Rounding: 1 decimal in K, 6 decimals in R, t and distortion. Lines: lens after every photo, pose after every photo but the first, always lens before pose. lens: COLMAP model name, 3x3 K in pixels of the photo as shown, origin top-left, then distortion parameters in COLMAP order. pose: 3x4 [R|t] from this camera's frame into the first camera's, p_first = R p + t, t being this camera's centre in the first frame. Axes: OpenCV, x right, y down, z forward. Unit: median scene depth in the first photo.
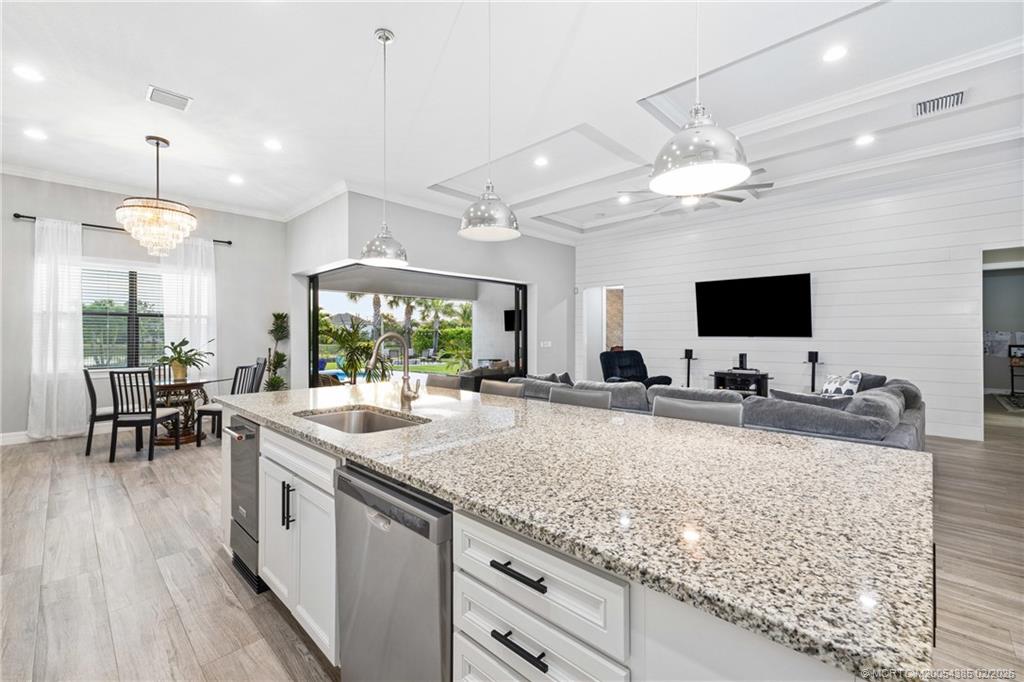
lens RADIAL K [[431.0, 0, 511.7], [0, 431.0, 333.7], [0, 0, 1]] dist [0.000009, 0.000563]
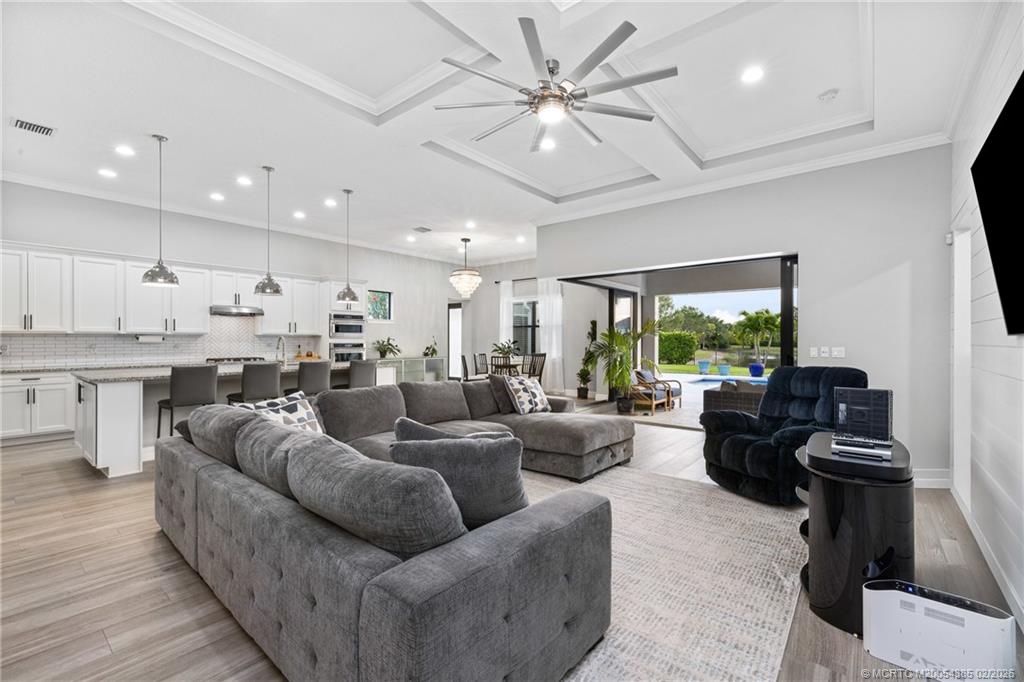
lens RADIAL K [[431.0, 0, 504.1], [0, 431.0, 336.2], [0, 0, 1]] dist [0.000009, 0.000563]
pose [[0.082387, -0.006884, -0.996577, 1.067258], [0.005128, 0.999966, -0.006483, 0.009673], [0.996587, -0.004576, 0.082420, 0.922067]]
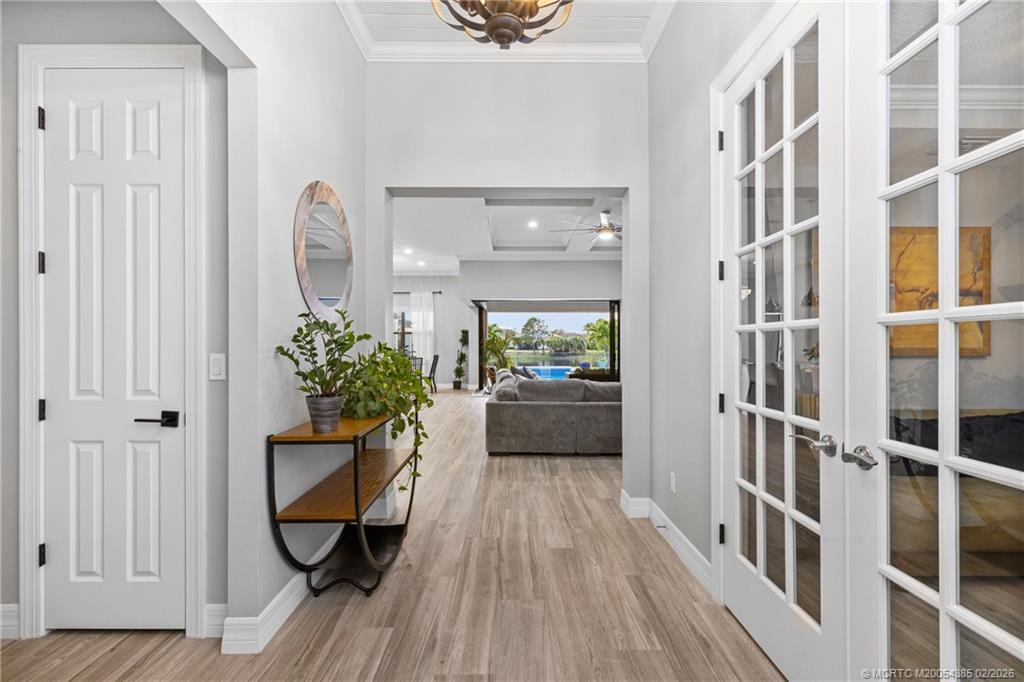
lens RADIAL K [[431.0, 0, 509.6], [0, 431.0, 344.3], [0, 0, 1]] dist [0.000009, 0.000563]
pose [[0.704449, -0.002832, -0.709749, 1.168659], [0.007747, 0.999963, 0.003698, 0.006810], [0.709713, -0.008104, 0.704445, -0.107300]]
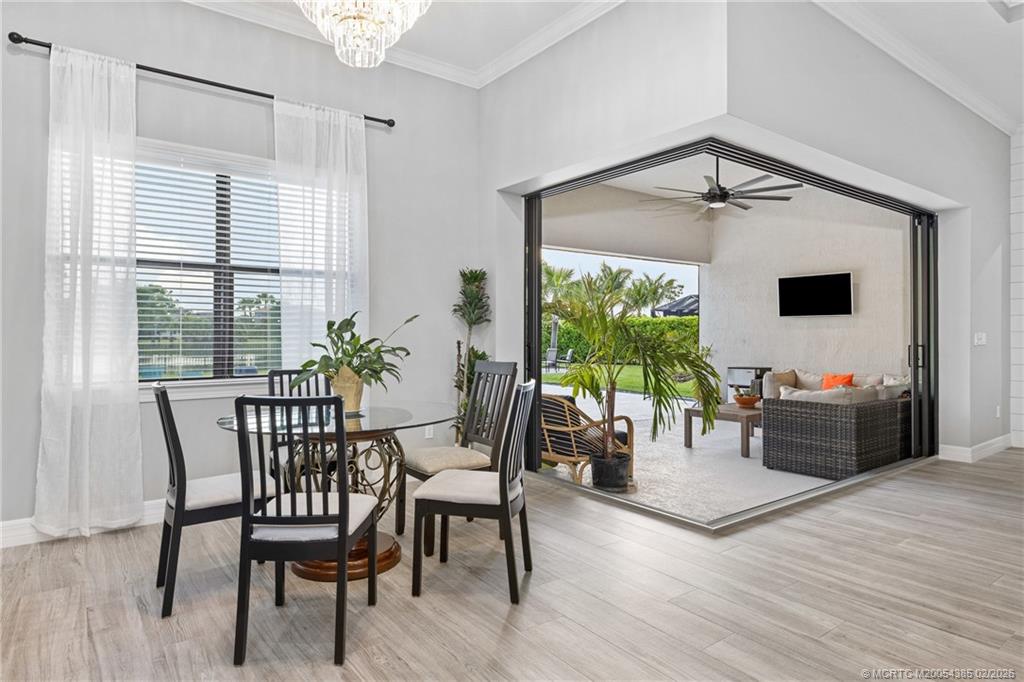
lens RADIAL K [[566.7, 0, 496.1], [0, 566.7, 330.3], [0, 0, 1]] dist [0.003370, -0.000494]
pose [[0.985386, 0.003624, -0.170299, -0.591373], [-0.003564, 0.999993, 0.000660, 0.030356], [0.170301, -0.000043, 0.985392, 0.538338]]
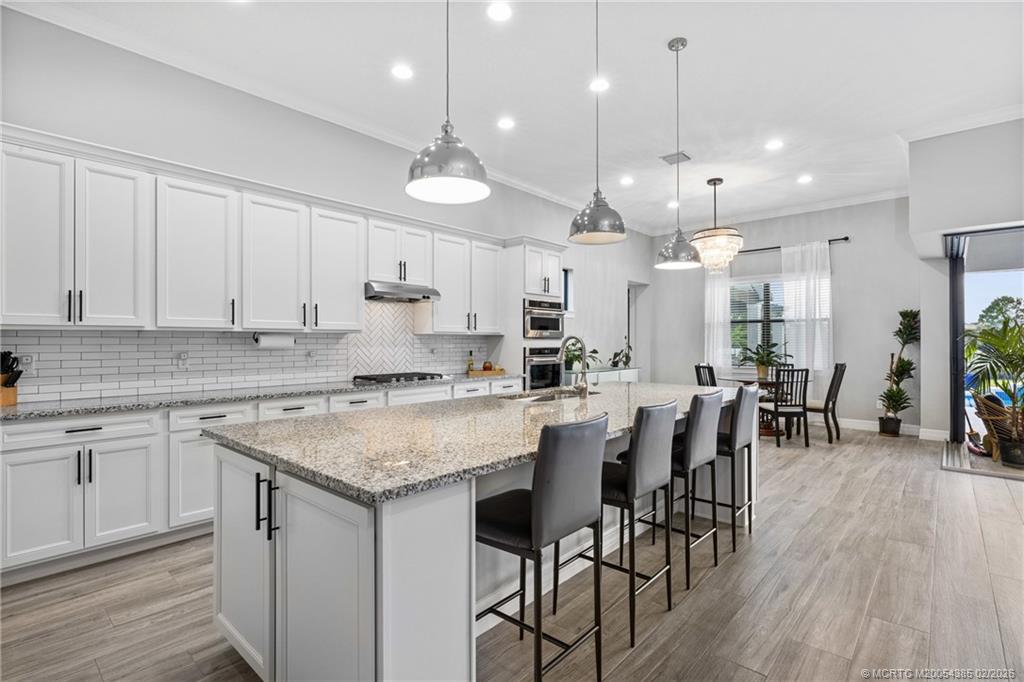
lens RADIAL K [[483.2, 0, 508.7], [0, 483.2, 335.4], [0, 0, 1]] dist [-0.008959, 0.000580]
pose [[0.037325, -0.012701, -0.999222, 0.486951], [0.007702, 0.999893, -0.012421, 0.006963], [0.999274, -0.007232, 0.037419, 0.322701]]
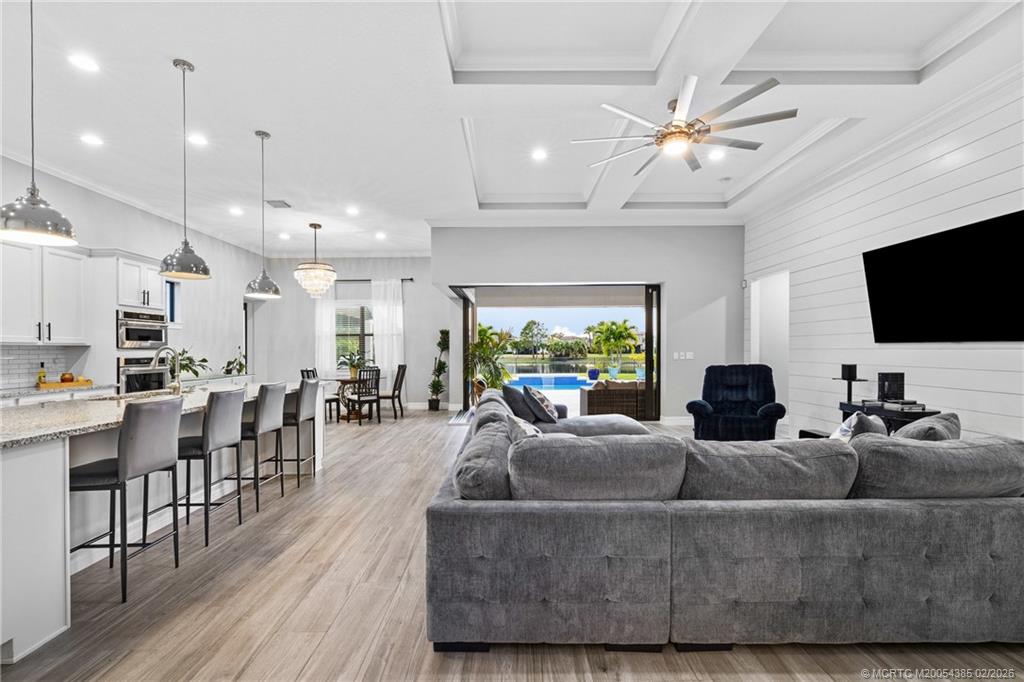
lens RADIAL K [[445.5, 0, 508.5], [0, 445.5, 348.6], [0, 0, 1]] dist [0.000690, 0.000376]
pose [[0.705340, -0.006584, -0.708838, 0.767675], [0.013117, 0.999907, 0.003764, 0.007822], [0.708747, -0.011952, 0.705361, 0.311648]]
